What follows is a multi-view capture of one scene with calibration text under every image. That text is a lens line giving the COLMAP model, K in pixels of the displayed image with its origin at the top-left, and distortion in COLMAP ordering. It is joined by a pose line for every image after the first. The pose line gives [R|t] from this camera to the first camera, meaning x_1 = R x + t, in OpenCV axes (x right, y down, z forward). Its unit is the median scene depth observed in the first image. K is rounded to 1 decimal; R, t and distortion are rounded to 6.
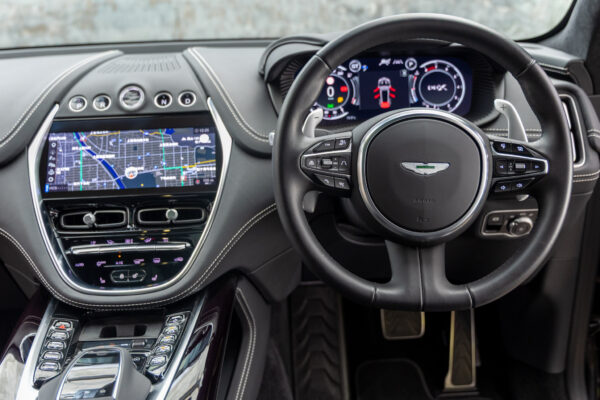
lens RADIAL K [[672.2, 0, 307.7], [0, 672.2, 199.5], [0, 0, 1]] dist [0.007726, 0.015231]
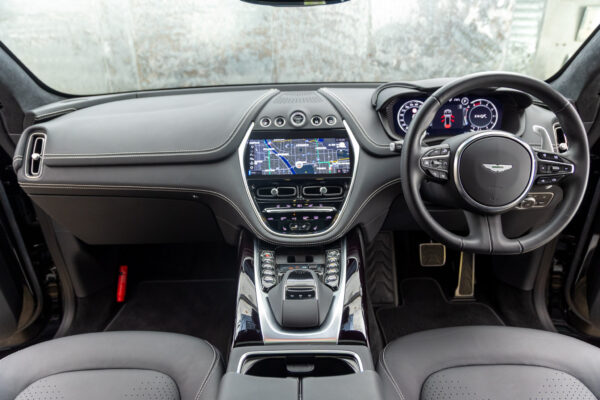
lens RADIAL K [[402.3, 0, 305.6], [0, 402.3, 202.8], [0, 0, 1]] dist [-0.002182, 0.004154]
pose [[0.998662, 0.029170, -0.042701, -0.199456], [-0.026362, 0.997544, 0.064897, -0.010393], [0.044489, -0.063684, 0.996978, -0.000602]]
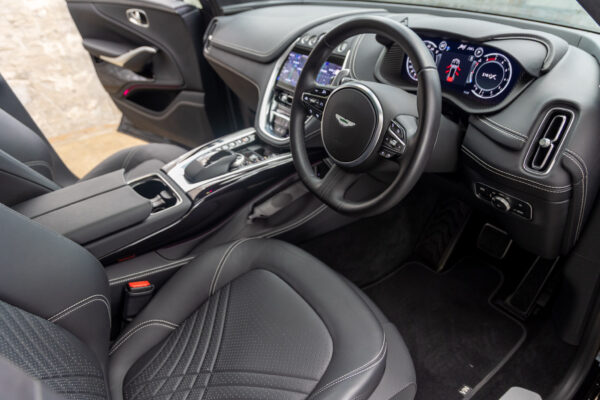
lens RADIAL K [[402.3, 0, 305.6], [0, 402.3, 202.8], [0, 0, 1]] dist [-0.002182, 0.004154]
pose [[0.555664, 0.459602, -0.692823, 0.694378], [-0.249500, 0.887087, 0.388365, -0.177698], [0.793087, -0.042941, 0.607593, 0.284066]]
